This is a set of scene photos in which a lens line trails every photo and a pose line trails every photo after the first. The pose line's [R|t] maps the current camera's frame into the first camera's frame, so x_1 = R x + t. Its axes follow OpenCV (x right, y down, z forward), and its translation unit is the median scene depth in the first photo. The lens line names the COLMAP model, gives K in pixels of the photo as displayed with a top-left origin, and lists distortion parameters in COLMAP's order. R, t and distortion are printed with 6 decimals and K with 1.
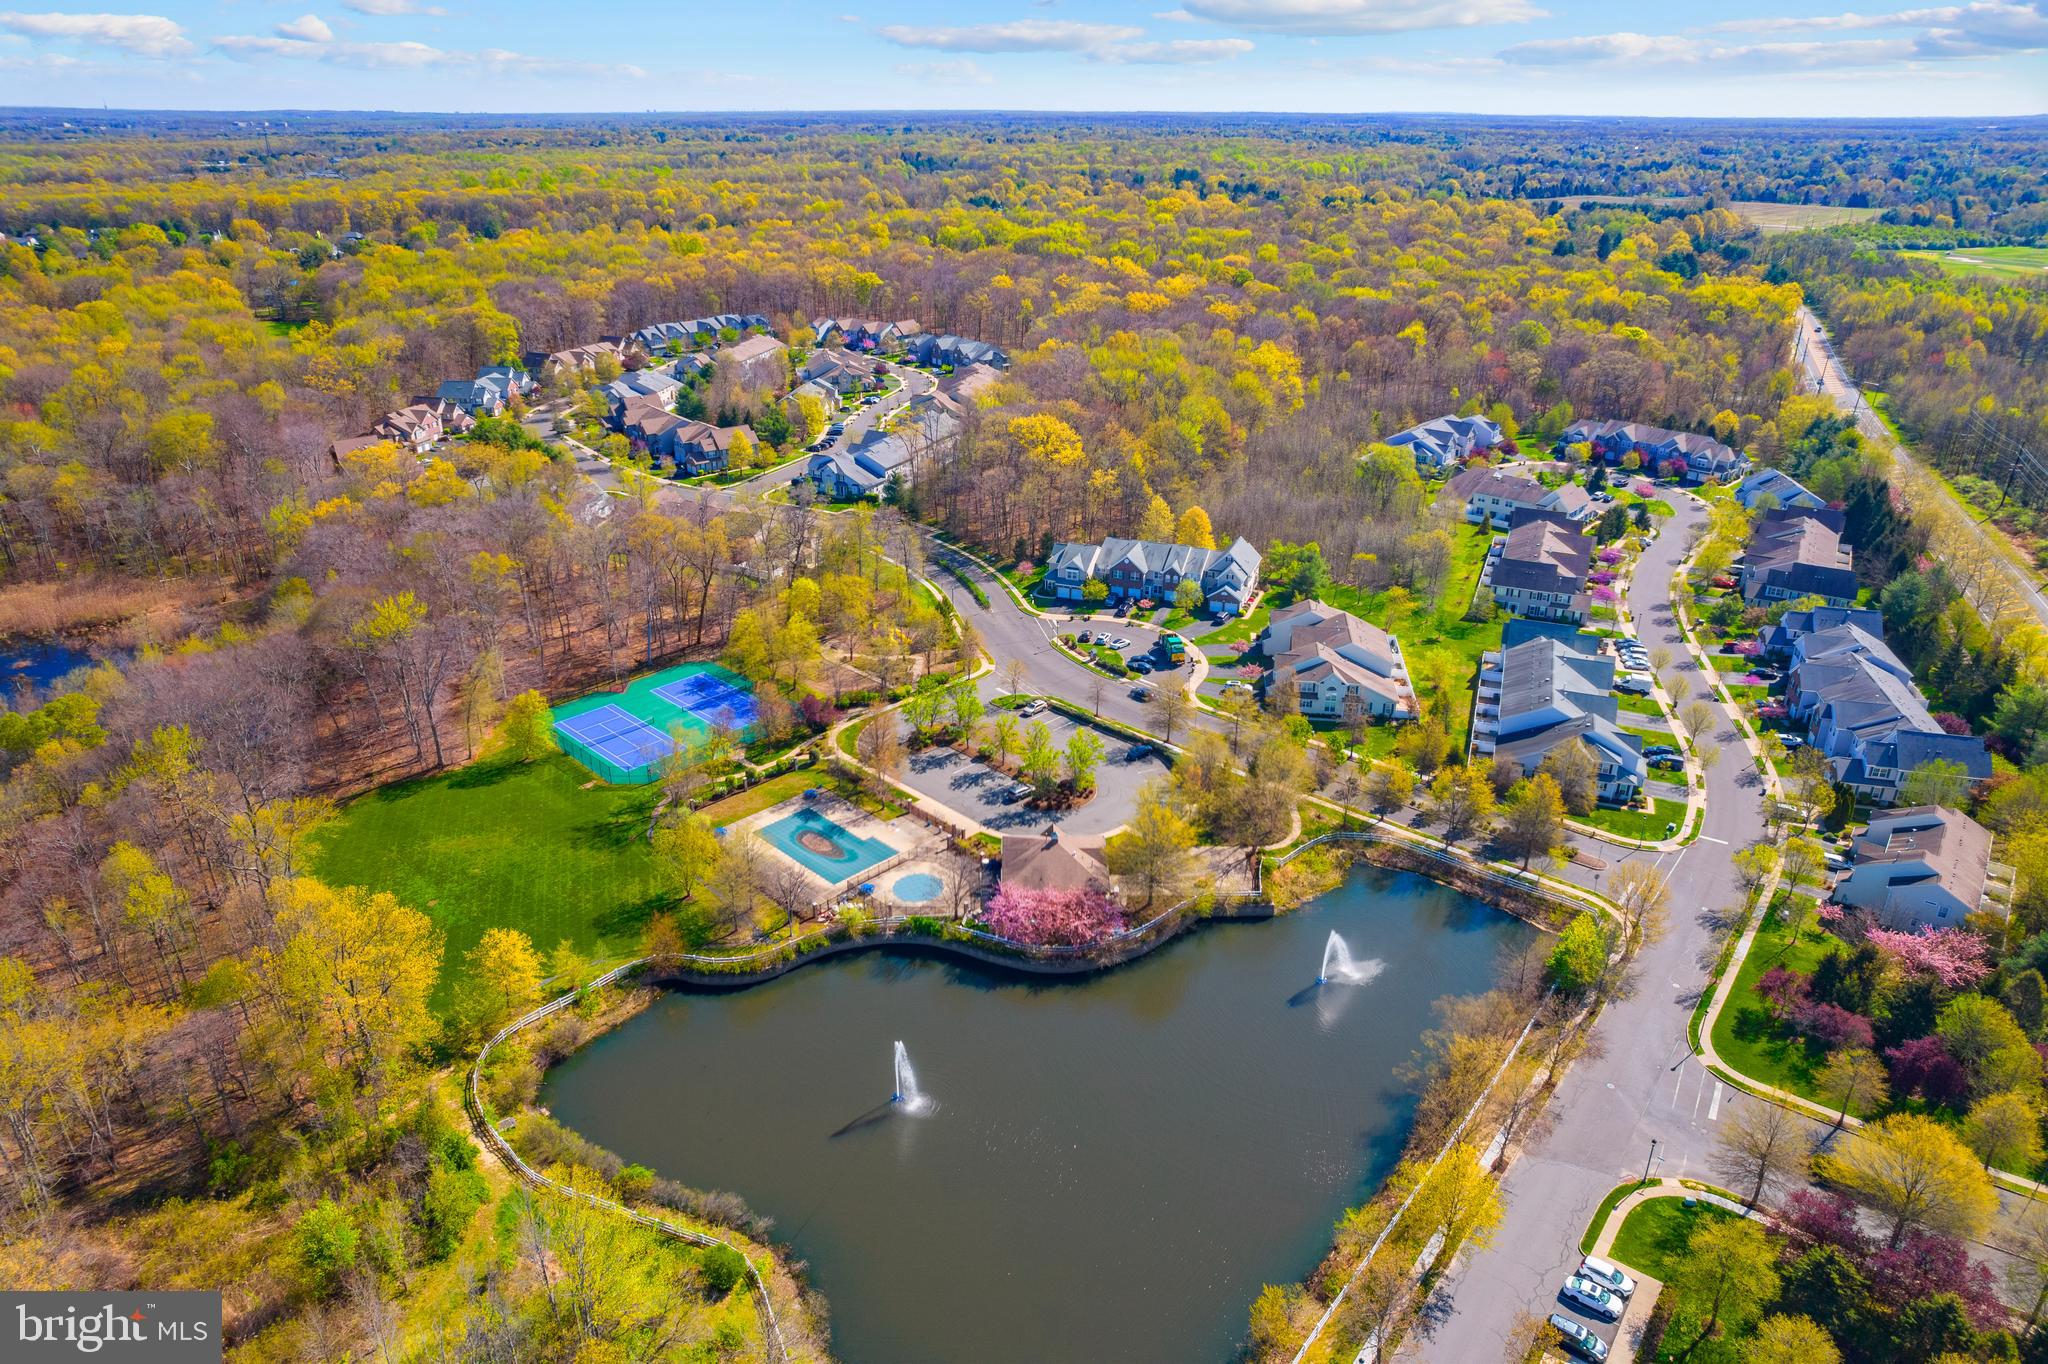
lens RADIAL K [[1306.1, 0, 1029.8], [0, 1306.1, 687.3], [0, 0, 1]] dist [-0.071335, 0.062918]
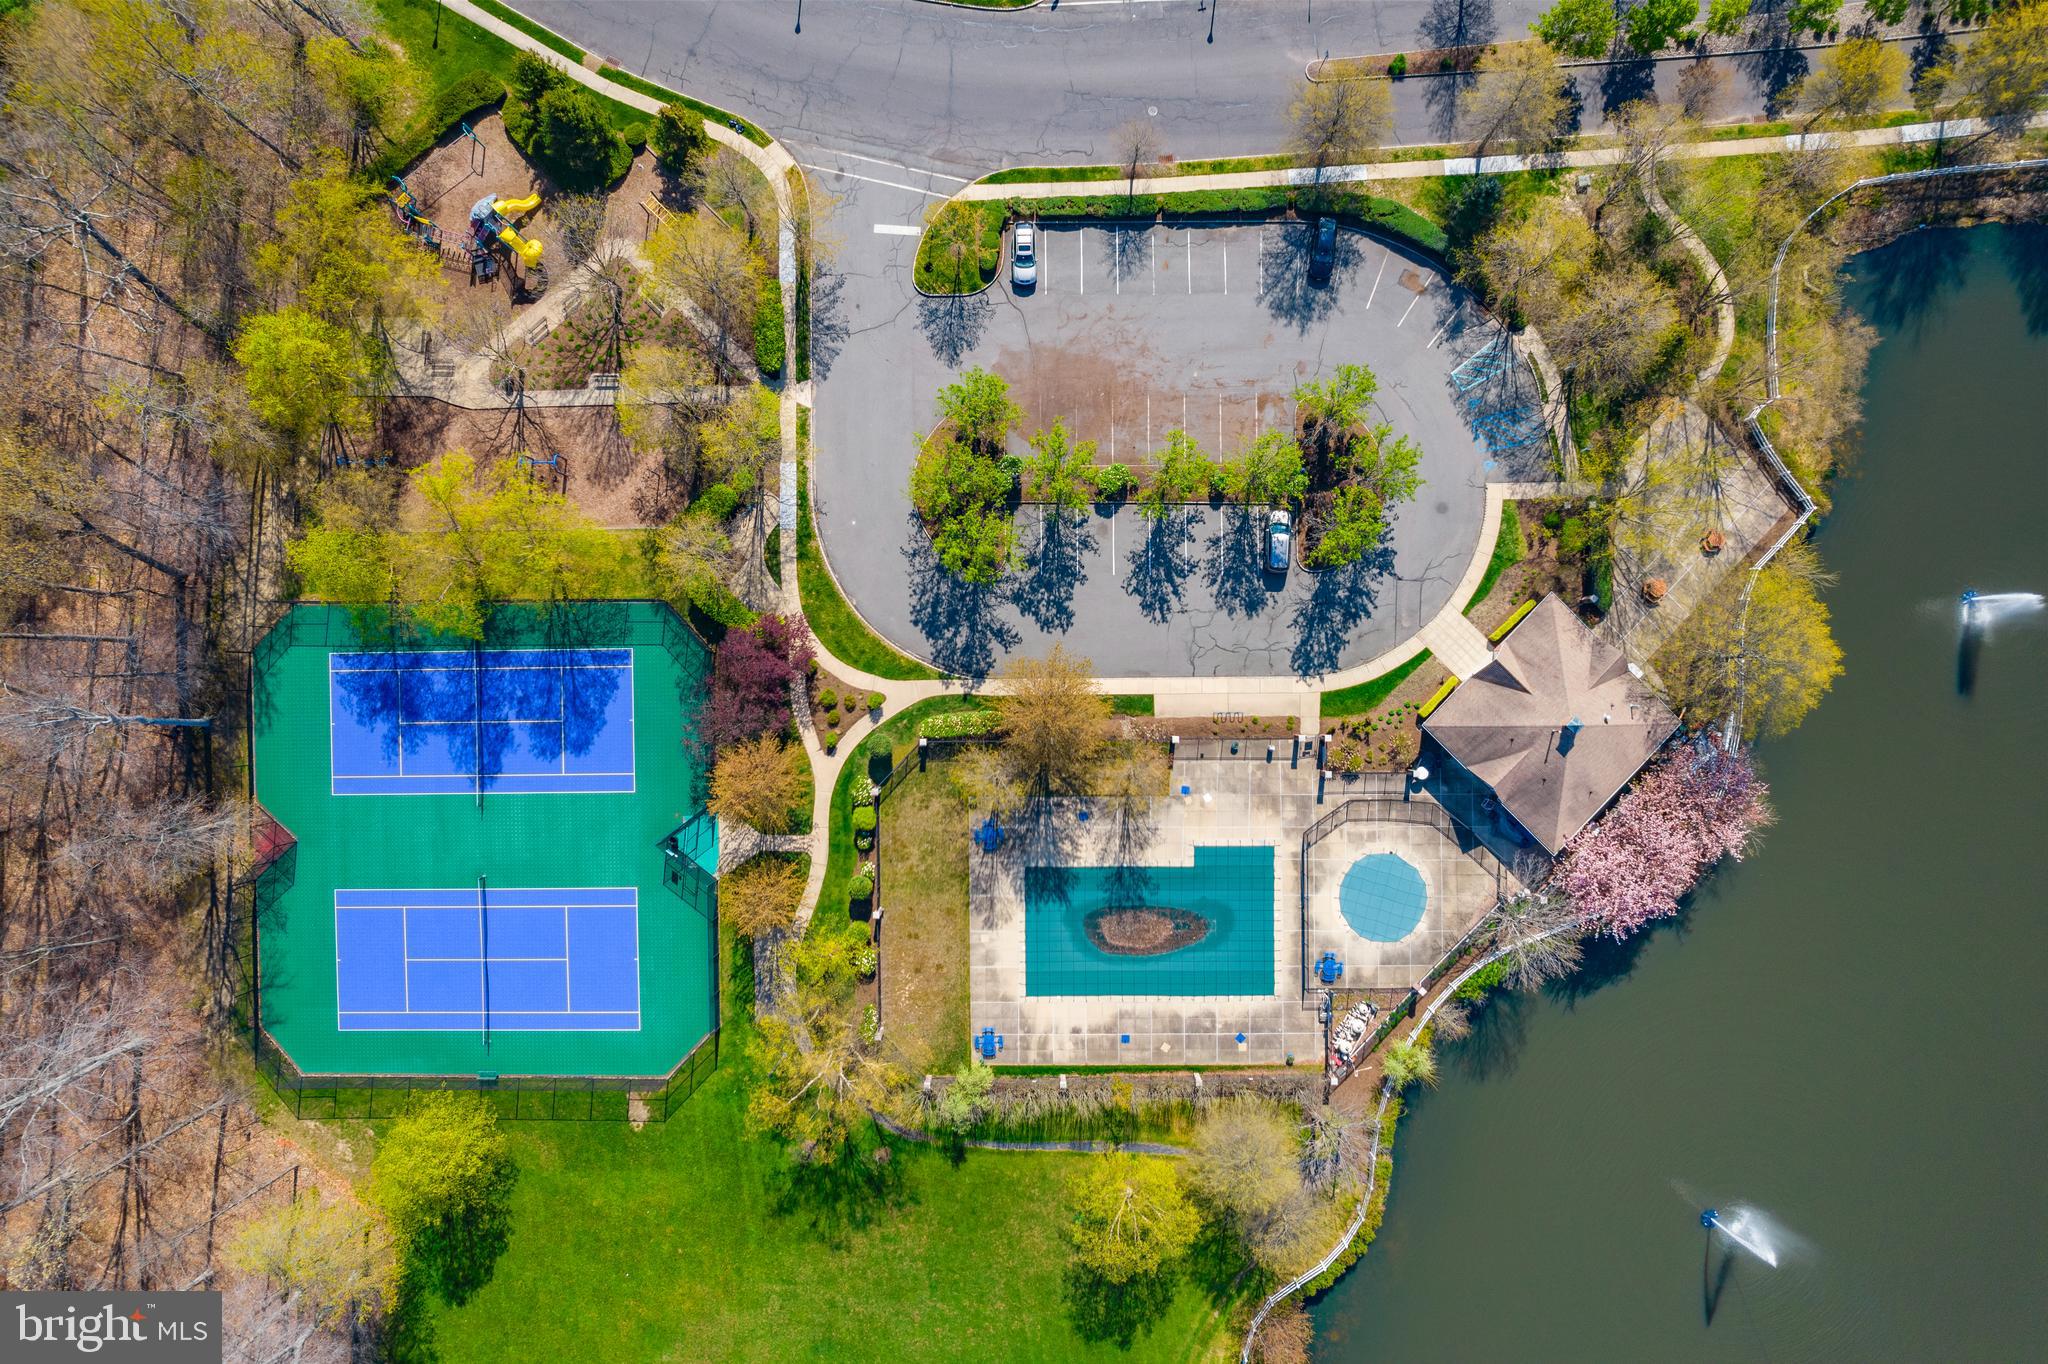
lens RADIAL K [[1306.1, 0, 1029.8], [0, 1306.1, 687.3], [0, 0, 1]] dist [-0.071335, 0.062918]
pose [[0.708704, -0.705475, -0.006573, -0.112782], [0.296035, 0.288907, 0.910437, -0.399406], [-0.640392, -0.647176, 0.413595, 0.819829]]
